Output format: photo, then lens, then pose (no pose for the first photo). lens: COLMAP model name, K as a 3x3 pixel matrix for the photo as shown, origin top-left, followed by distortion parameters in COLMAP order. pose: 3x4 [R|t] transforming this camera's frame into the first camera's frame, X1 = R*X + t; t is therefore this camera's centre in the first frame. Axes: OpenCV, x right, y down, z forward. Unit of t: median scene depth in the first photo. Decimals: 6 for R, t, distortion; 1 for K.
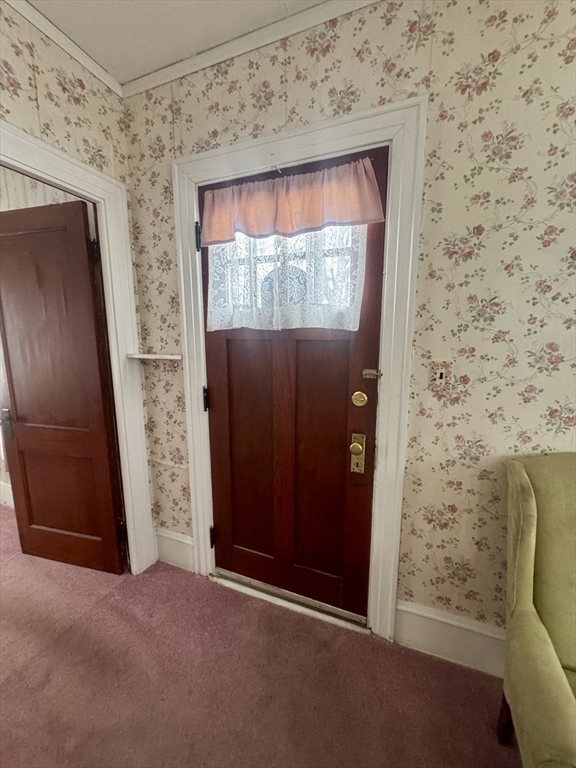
lens RADIAL K [[305.6, 0, 286.9], [0, 305.6, 385.5], [0, 0, 1]] dist [-0.002603, 0.000283]
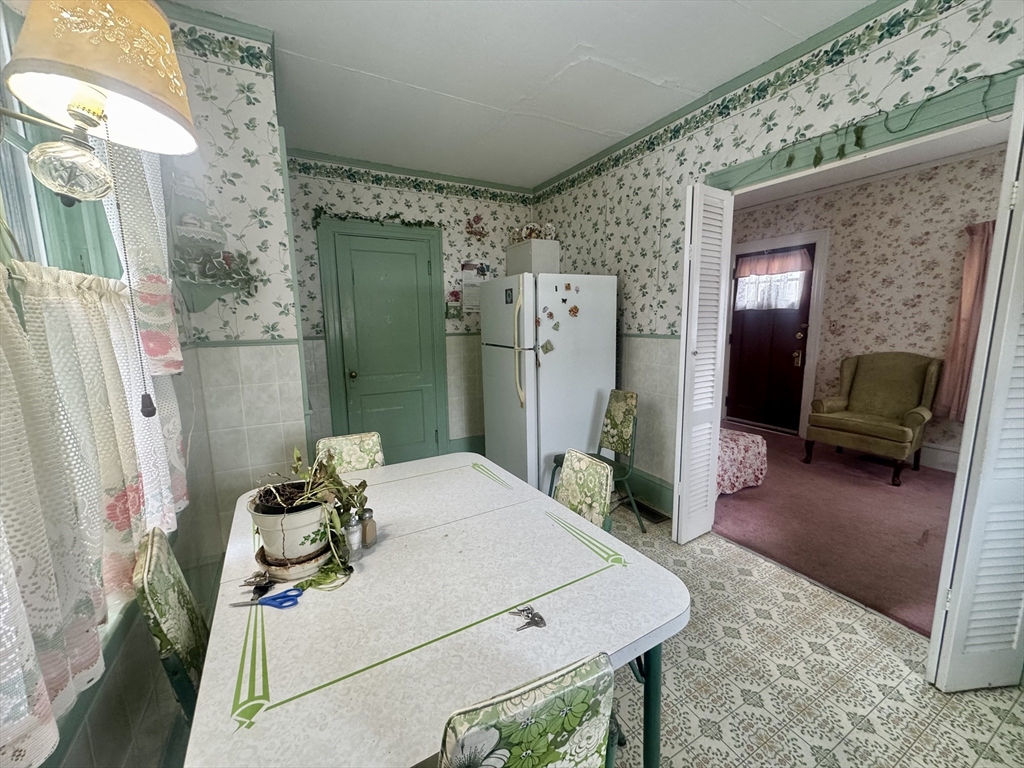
lens RADIAL K [[407.4, 0, 513.6], [0, 407.4, 382.6], [0, 0, 1]] dist [-0.002603, 0.000283]
pose [[0.776228, 0.082173, -0.625075, 0.617324], [-0.088983, 0.995824, 0.020412, 0.657614], [0.624142, 0.039776, 0.780298, -3.571620]]
